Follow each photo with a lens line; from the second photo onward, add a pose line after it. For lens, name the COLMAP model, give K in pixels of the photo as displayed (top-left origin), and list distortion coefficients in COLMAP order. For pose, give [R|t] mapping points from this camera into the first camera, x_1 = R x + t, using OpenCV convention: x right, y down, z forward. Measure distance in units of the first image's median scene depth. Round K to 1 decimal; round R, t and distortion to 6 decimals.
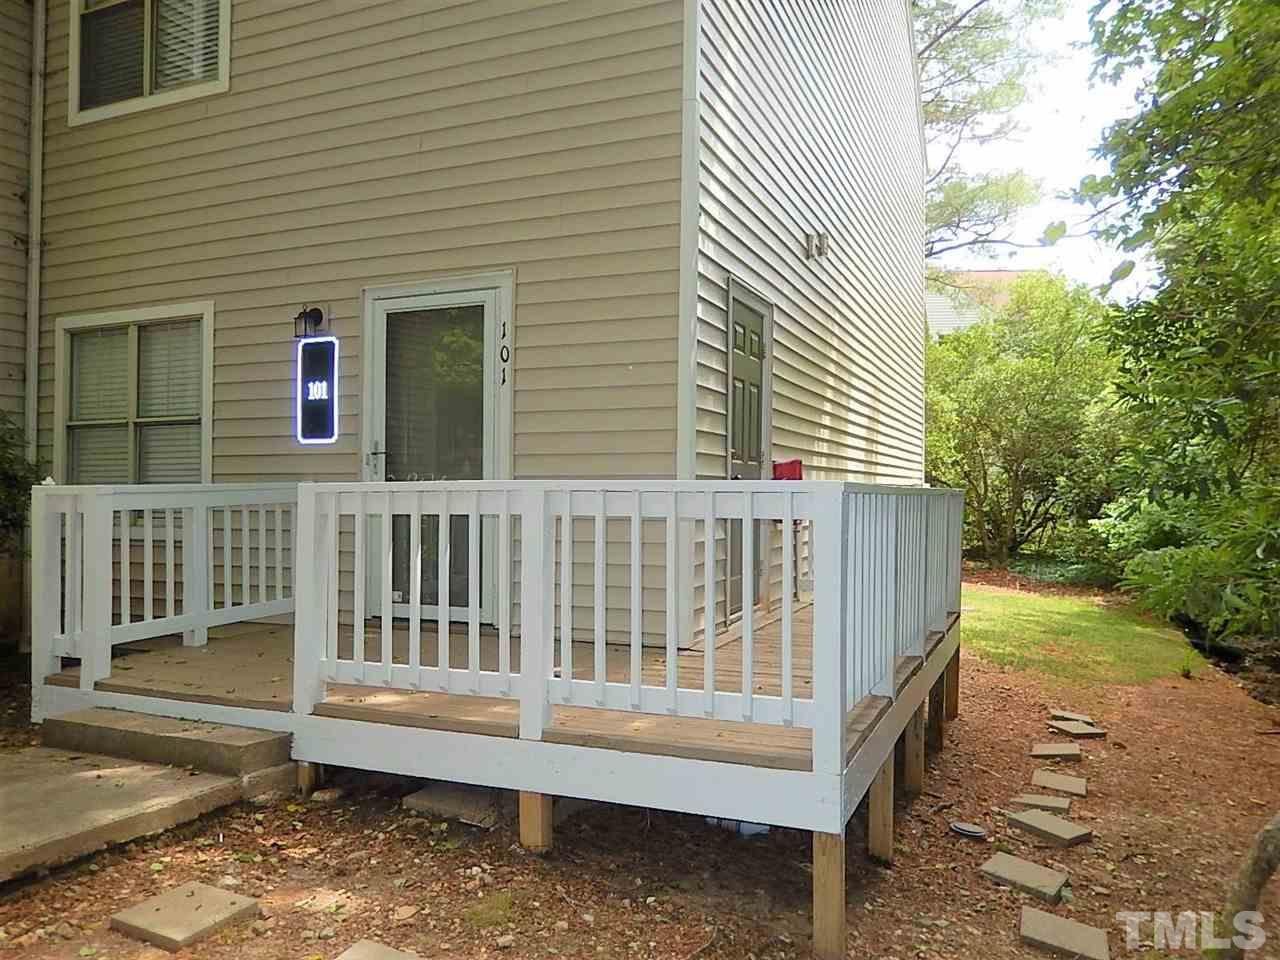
lens RADIAL K [[961.6, 0, 633.8], [0, 961.6, 478.4], [0, 0, 1]] dist [0.001488, 0.015152]
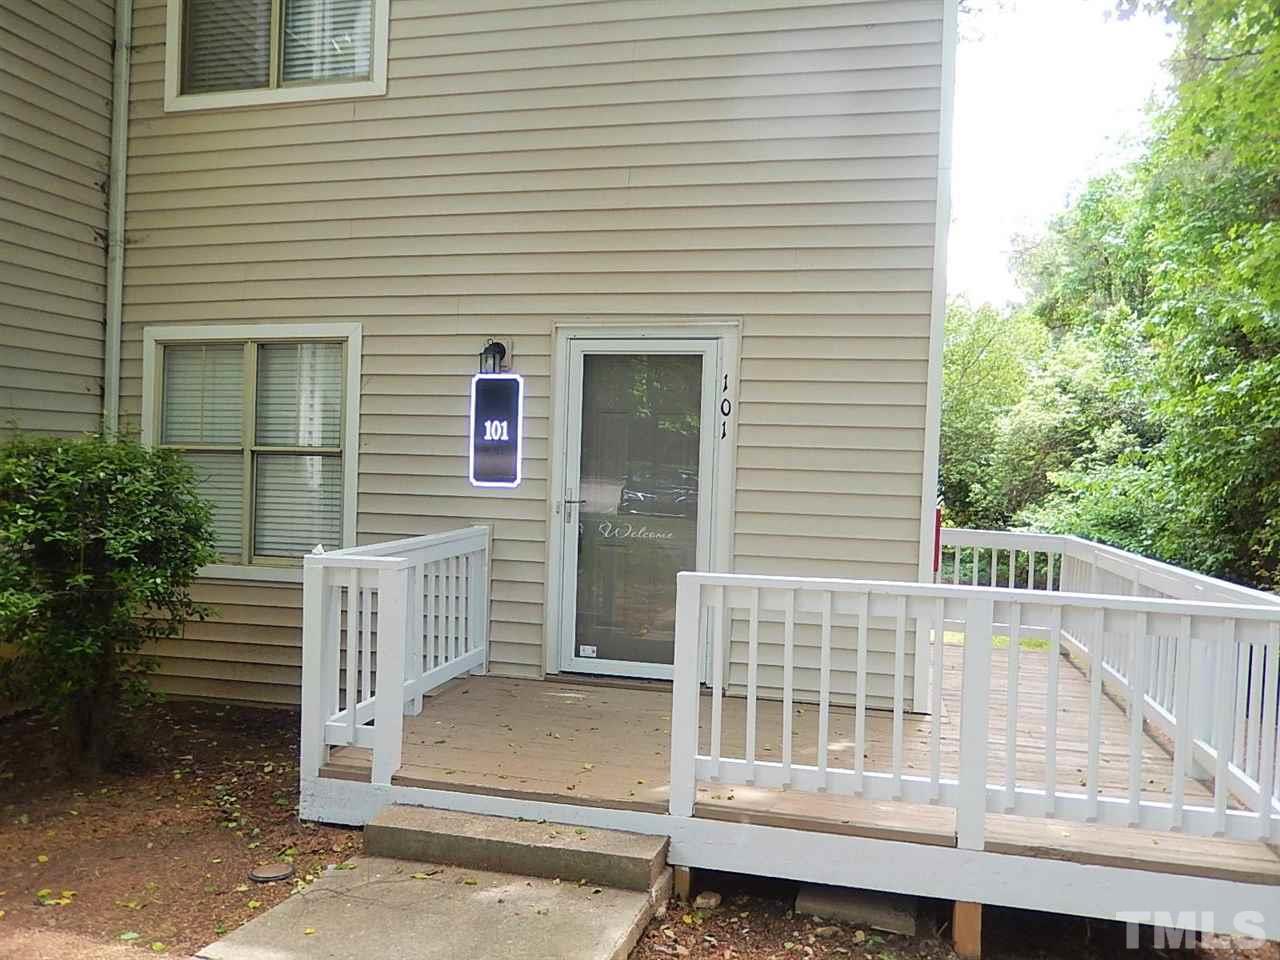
lens RADIAL K [[961.6, 0, 630.0], [0, 961.6, 482.5], [0, 0, 1]] dist [0.001488, 0.015152]
pose [[0.985205, 0.023352, 0.169779, -0.358332], [-0.028566, 0.999190, 0.028332, -0.071122], [-0.168980, -0.032763, 0.985075, 0.051546]]
